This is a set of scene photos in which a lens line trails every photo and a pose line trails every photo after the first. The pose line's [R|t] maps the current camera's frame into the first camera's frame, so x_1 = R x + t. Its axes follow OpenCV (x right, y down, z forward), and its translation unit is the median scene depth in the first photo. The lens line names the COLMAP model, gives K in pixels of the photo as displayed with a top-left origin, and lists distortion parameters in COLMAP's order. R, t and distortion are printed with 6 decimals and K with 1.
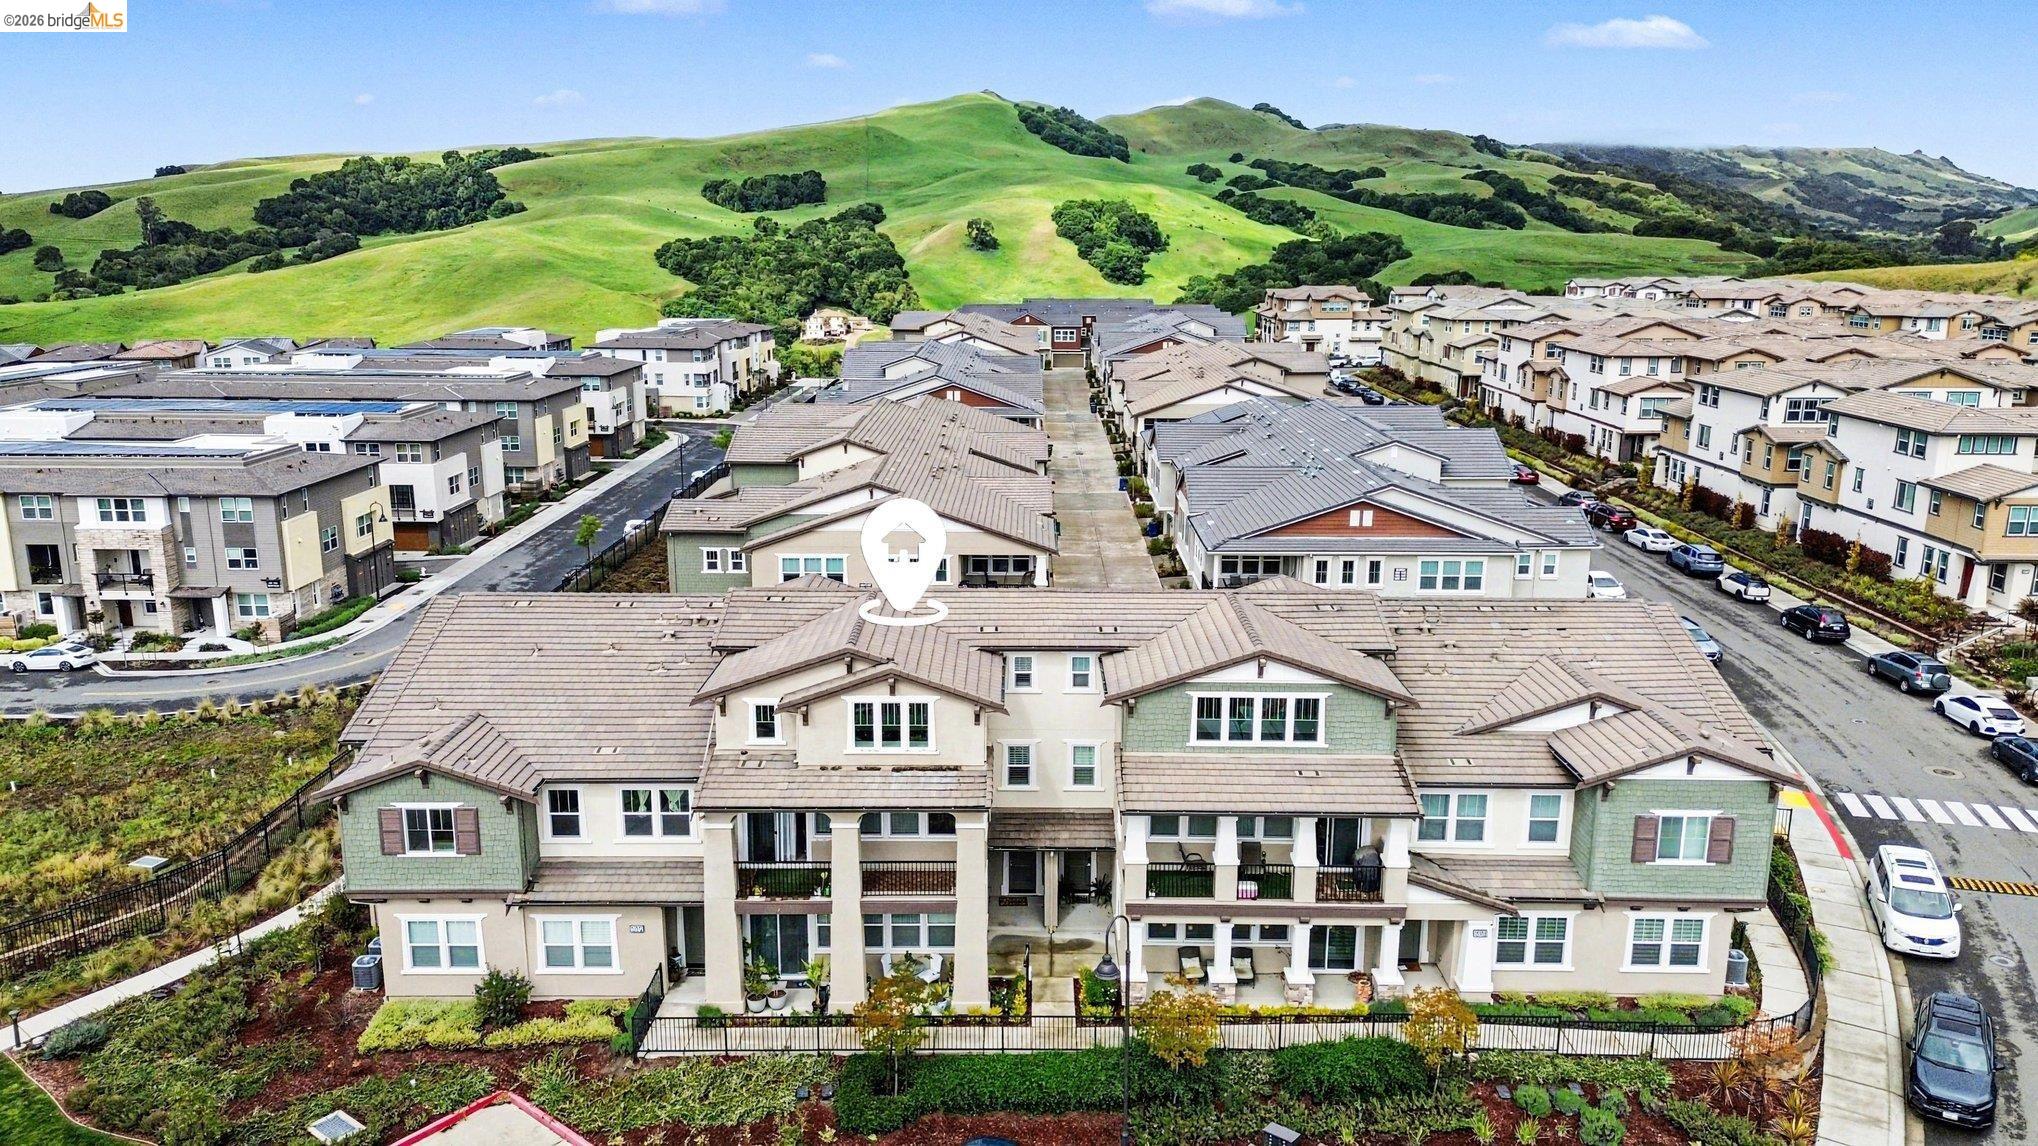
lens RADIAL K [[1454.1, 0, 1040.0], [0, 1454.1, 556.5], [0, 0, 1]] dist [0.055737, -0.042638]
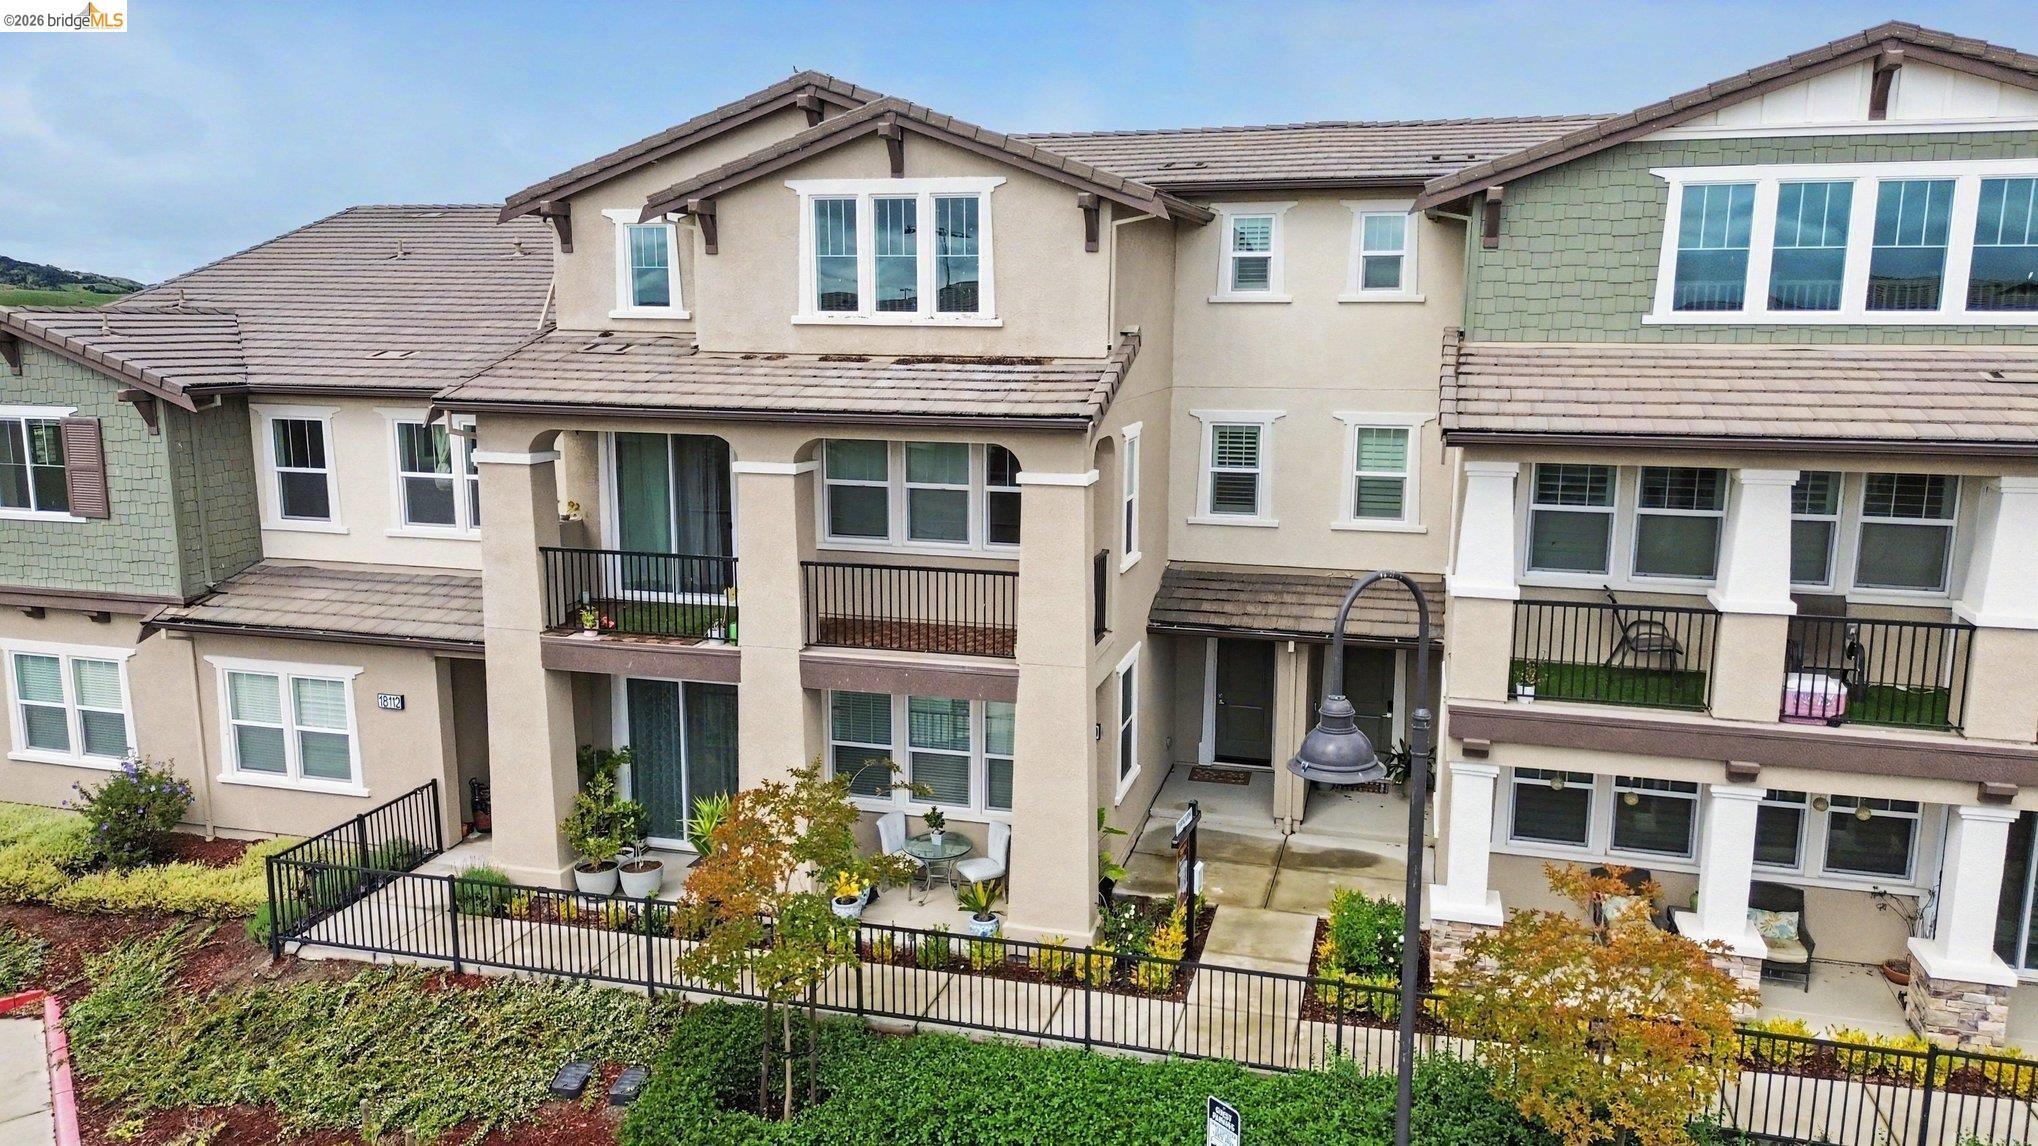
lens RADIAL K [[1454.1, 0, 1020.9], [0, 1454.1, 569.7], [0, 0, 1]] dist [0.055737, -0.042638]
pose [[0.962827, 0.046469, -0.266092, 0.049926], [-0.057186, 0.997829, -0.032667, 0.217611], [0.263996, 0.046669, 0.963394, 0.596350]]
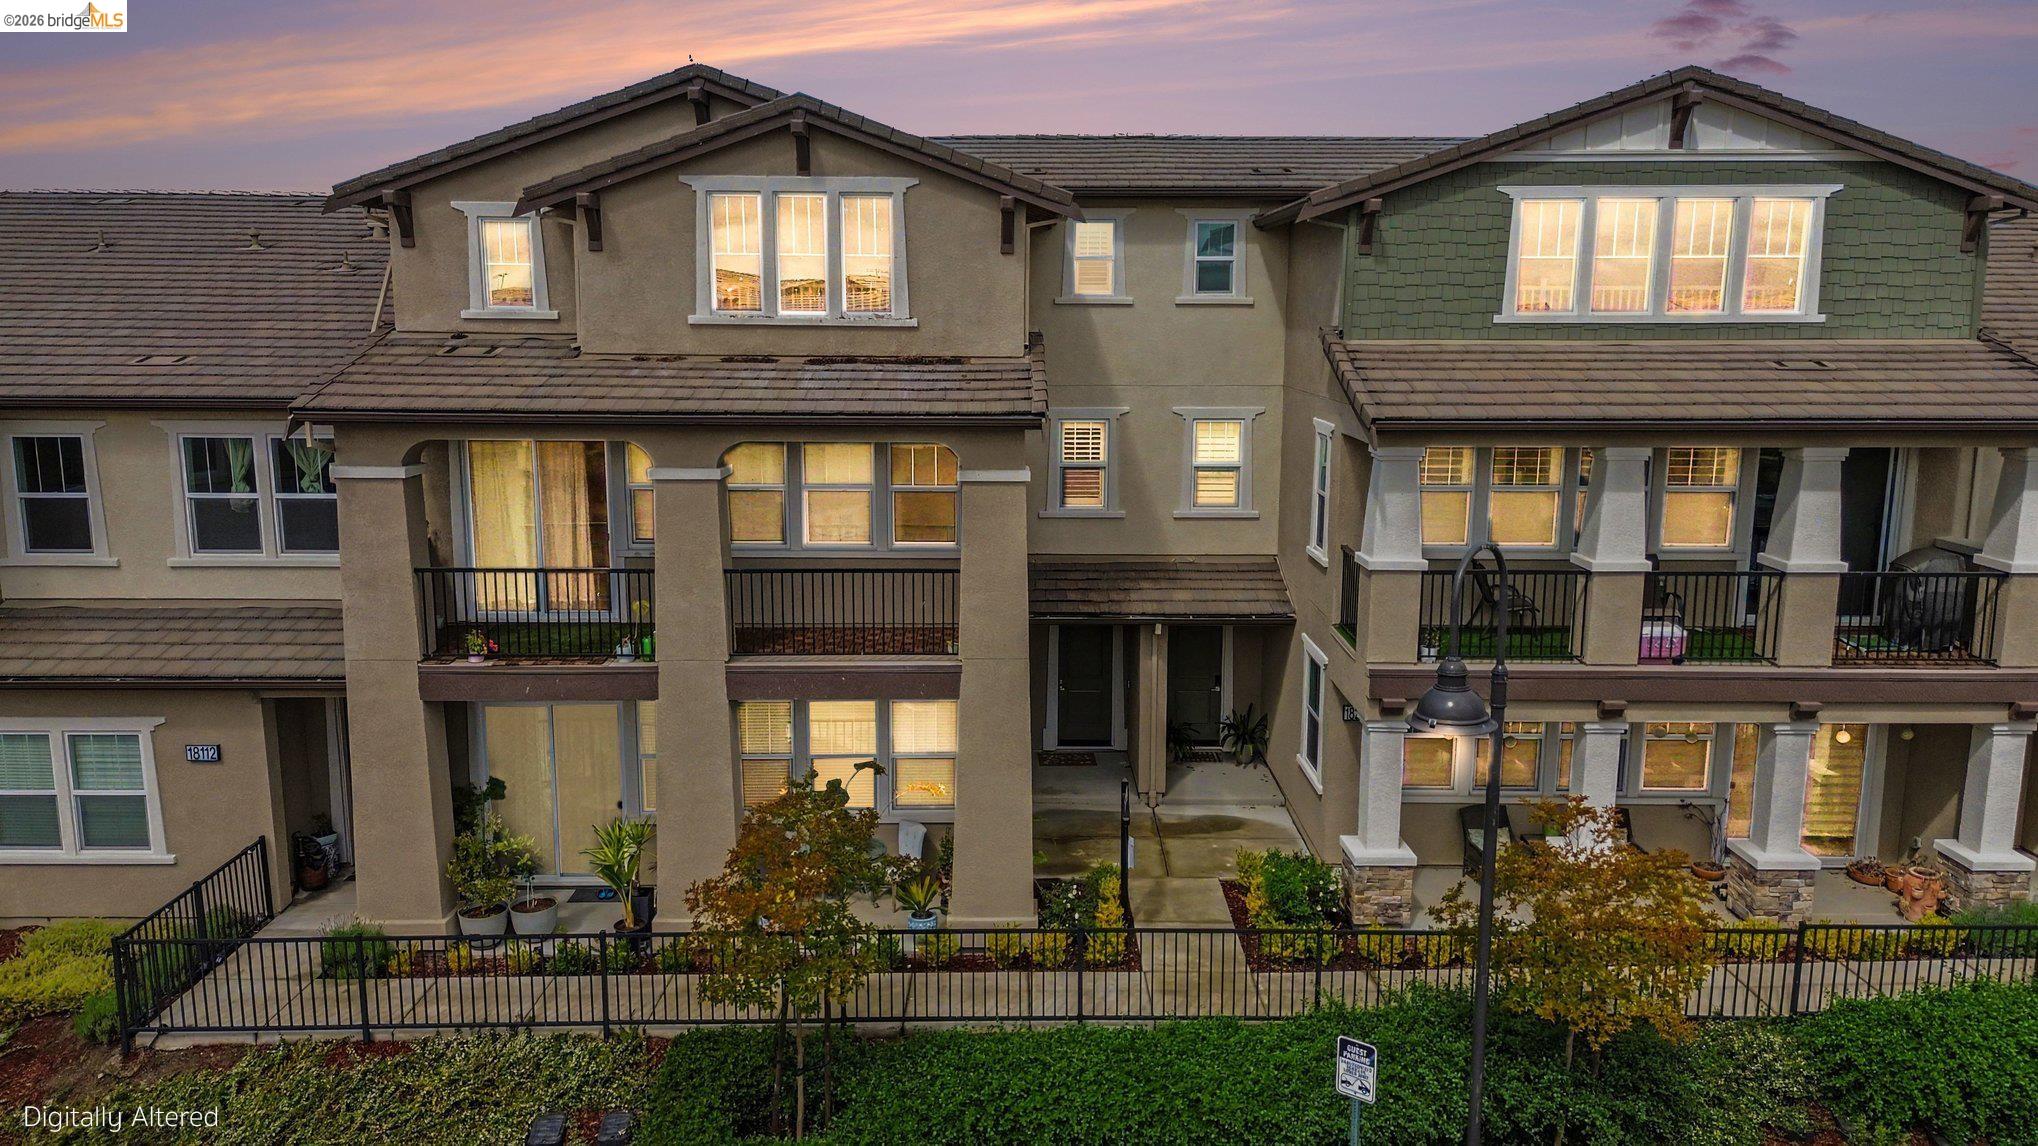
lens RADIAL K [[1454.1, 0, 1032.7], [0, 1454.1, 569.0], [0, 0, 1]] dist [0.055737, -0.042638]
pose [[0.999976, -0.002617, 0.006433, -0.038464], [0.002883, 0.999124, -0.041746, 0.222196], [-0.006318, 0.041763, 0.999108, 0.576899]]
